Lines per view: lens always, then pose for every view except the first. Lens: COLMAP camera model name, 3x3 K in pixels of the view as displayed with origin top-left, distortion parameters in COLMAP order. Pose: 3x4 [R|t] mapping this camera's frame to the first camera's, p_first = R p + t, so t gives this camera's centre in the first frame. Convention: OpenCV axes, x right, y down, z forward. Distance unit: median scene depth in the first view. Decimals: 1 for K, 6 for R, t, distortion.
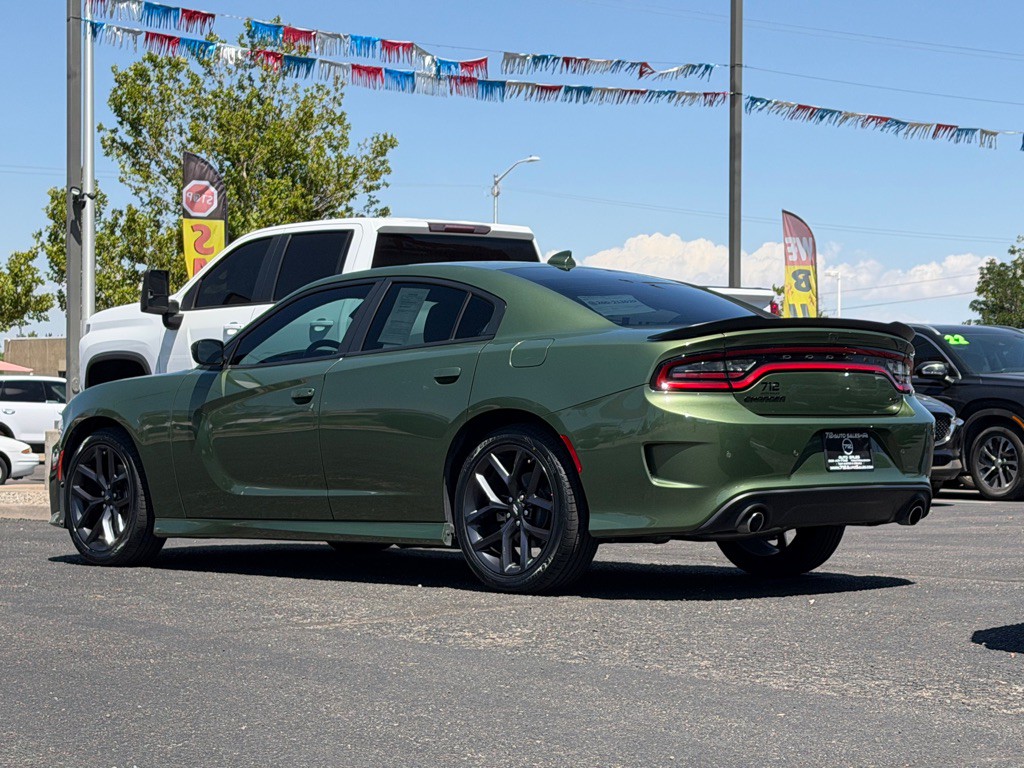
lens RADIAL K [[2282.8, 0, 520.9], [0, 2282.8, 387.3], [0, 0, 1]] dist [0.154825, 0.000000]
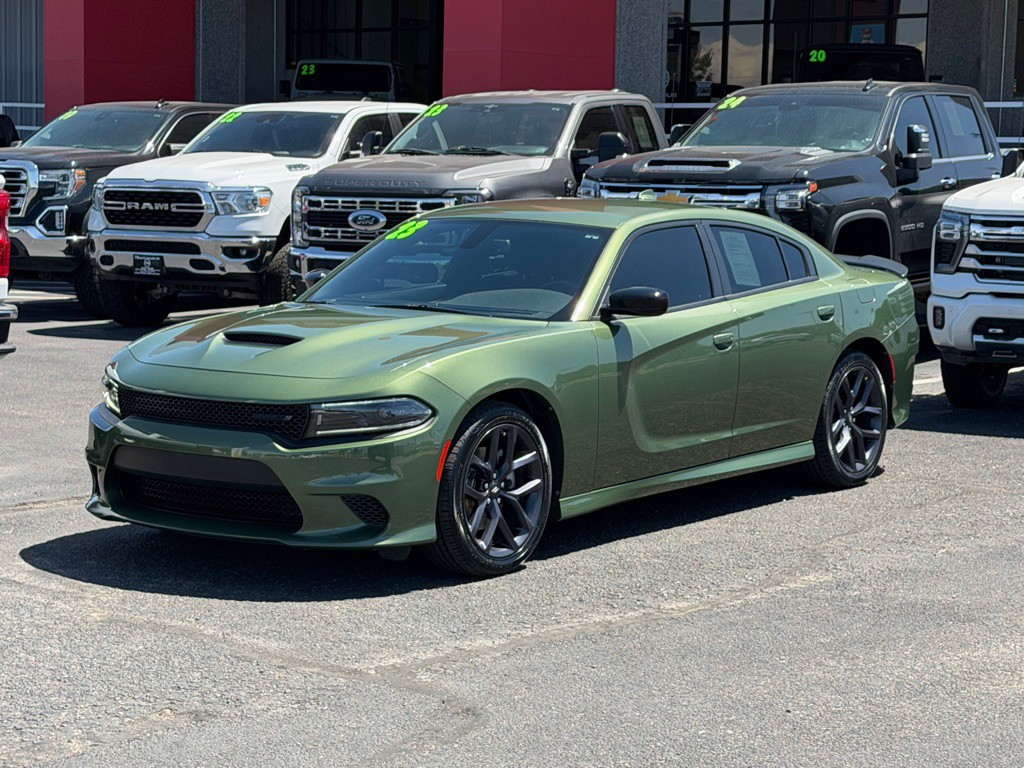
lens RADIAL K [[2282.8, 0, 501.6], [0, 2282.8, 385.7], [0, 0, 1]] dist [0.154825, 0.000000]
pose [[-0.176035, -0.103476, 0.978930, -0.604529], [-0.026032, 0.994601, 0.100451, -0.042660], [-0.984040, -0.007801, -0.177779, 0.724442]]
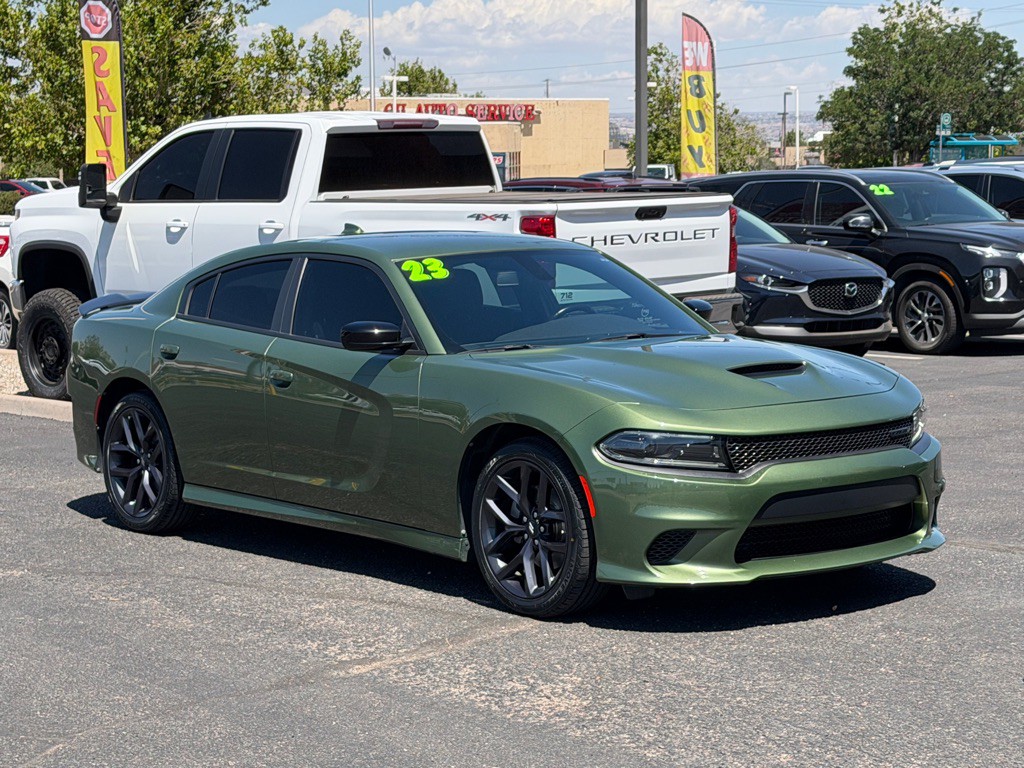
lens RADIAL K [[2282.8, 0, 510.8], [0, 2282.8, 380.5], [0, 0, 1]] dist [0.154825, 0.000000]
pose [[0.998265, -0.018808, 0.055798, -0.034118], [0.012665, 0.994019, 0.108471, -0.056988], [-0.057505, -0.107577, 0.992532, 0.007606]]
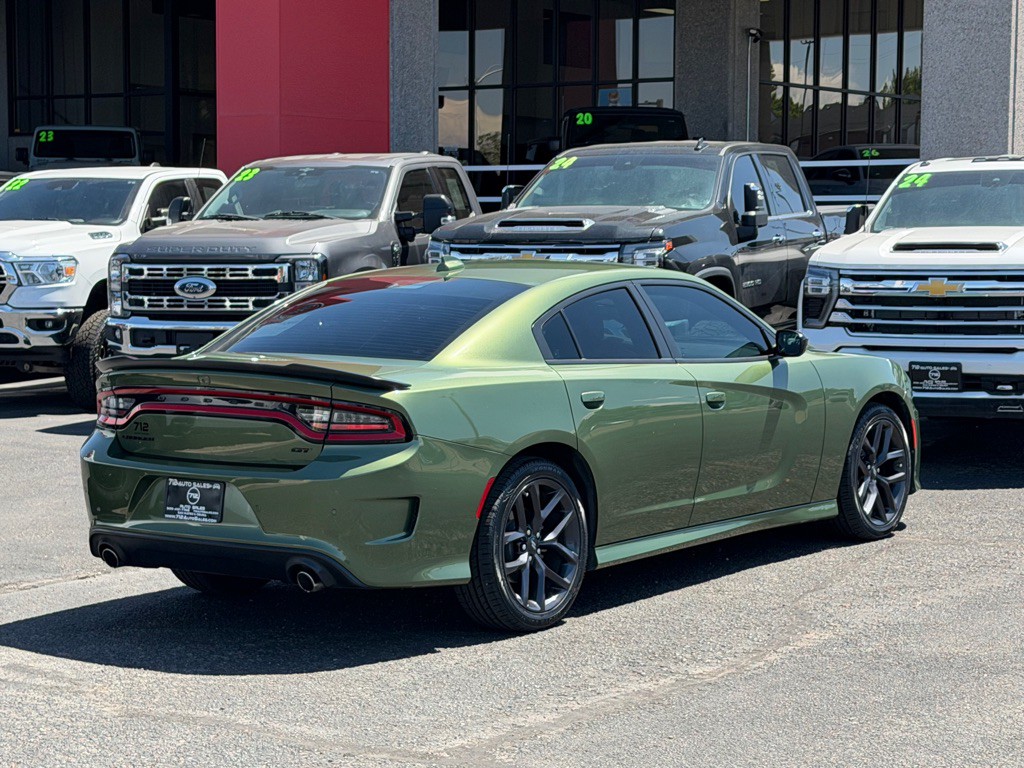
lens RADIAL K [[2282.8, 0, 523.4], [0, 2282.8, 389.8], [0, 0, 1]] dist [0.154825, 0.000000]
pose [[-0.326588, -0.069888, 0.942579, -0.571981], [-0.009207, 0.997450, 0.070766, -0.039639], [-0.945122, 0.014433, -0.326399, 0.788954]]
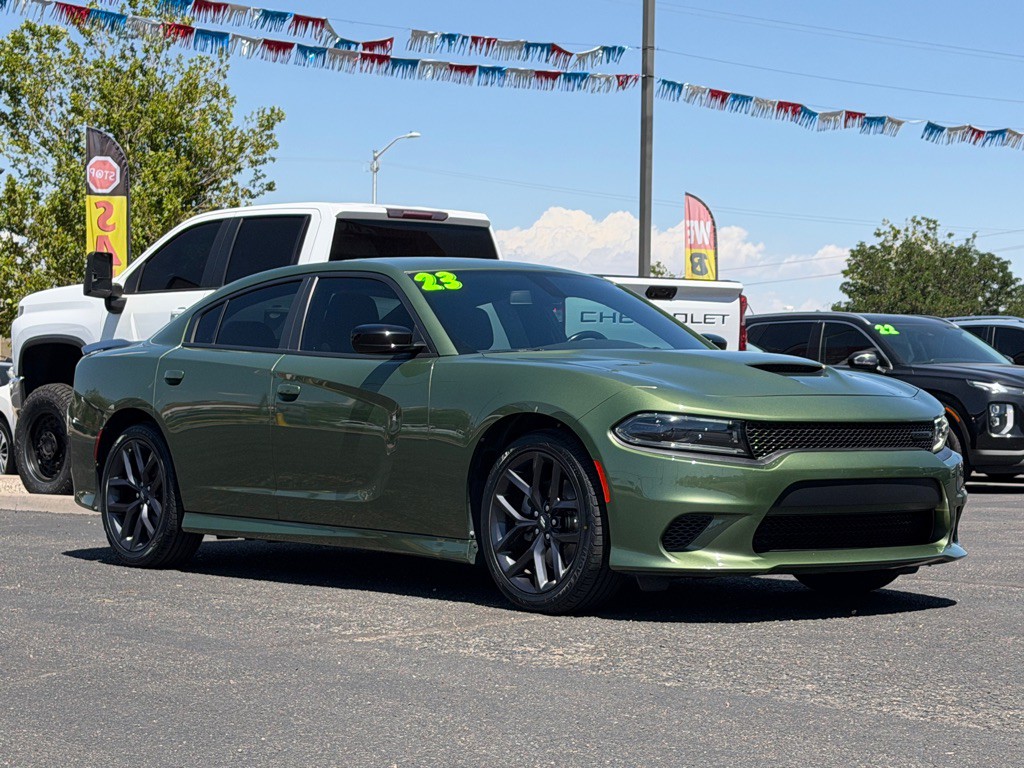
lens RADIAL K [[2282.8, 0, 515.3], [0, 2282.8, 385.3], [0, 0, 1]] dist [0.154825, 0.000000]
pose [[0.998088, 0.009227, 0.061121, -0.038082], [-0.009855, 0.999902, 0.009975, -0.005609], [-0.061023, -0.010558, 0.998080, 0.015266]]
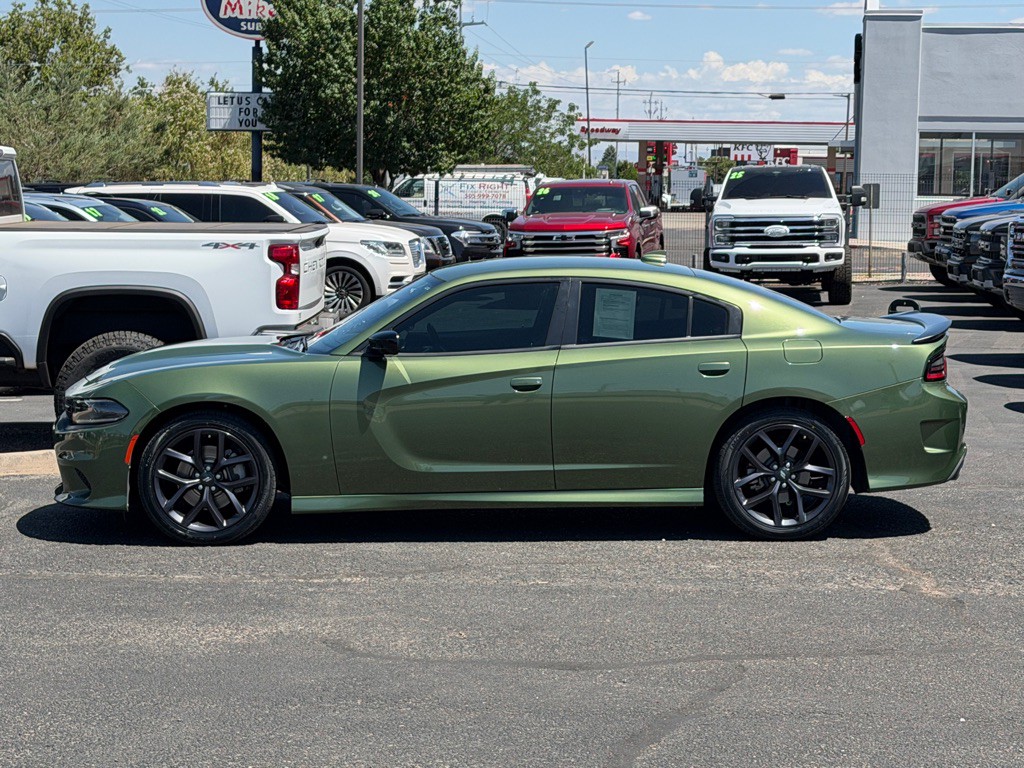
lens RADIAL K [[2282.8, 0, 489.7], [0, 2282.8, 404.6], [0, 0, 1]] dist [0.154825, 0.000000]
pose [[0.667754, -0.069579, 0.741123, -0.541211], [-0.014611, 0.994205, 0.106504, -0.060826], [-0.744238, -0.081947, 0.662868, 0.146921]]
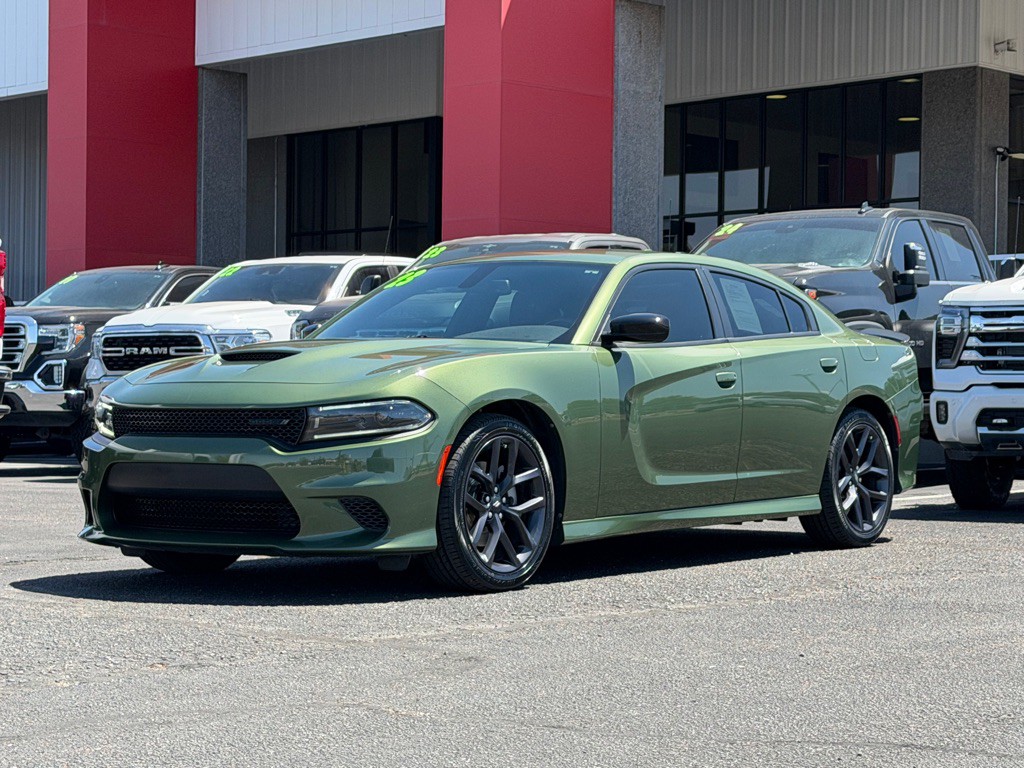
lens RADIAL K [[2282.8, 0, 512.1], [0, 2282.8, 374.8], [0, 0, 1]] dist [0.154825, 0.000000]
pose [[-0.180851, 0.011461, 0.983444, -0.600006], [-0.015678, 0.999771, -0.014535, 0.009979], [-0.983386, -0.018047, -0.180630, 0.722516]]
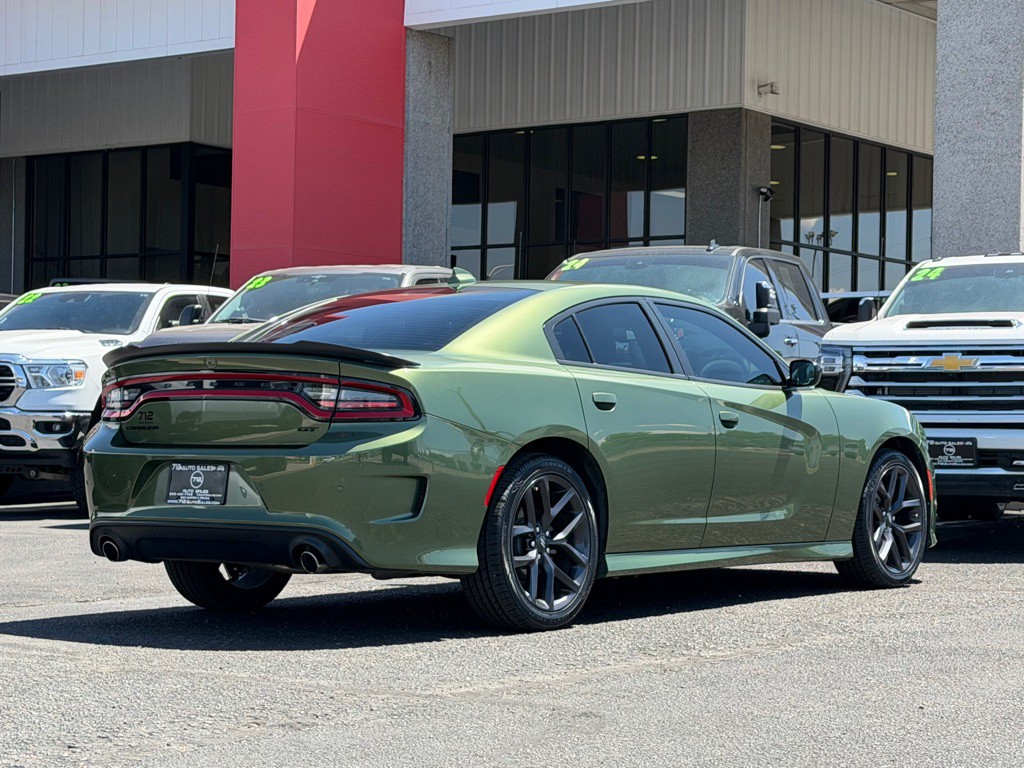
lens RADIAL K [[2282.8, 0, 519.9], [0, 2282.8, 387.1], [0, 0, 1]] dist [0.154825, 0.000000]
pose [[-0.321195, 0.017216, 0.946857, -0.566226], [-0.021093, 0.999457, -0.025328, 0.009279], [-0.946778, -0.028107, -0.320657, 0.786662]]
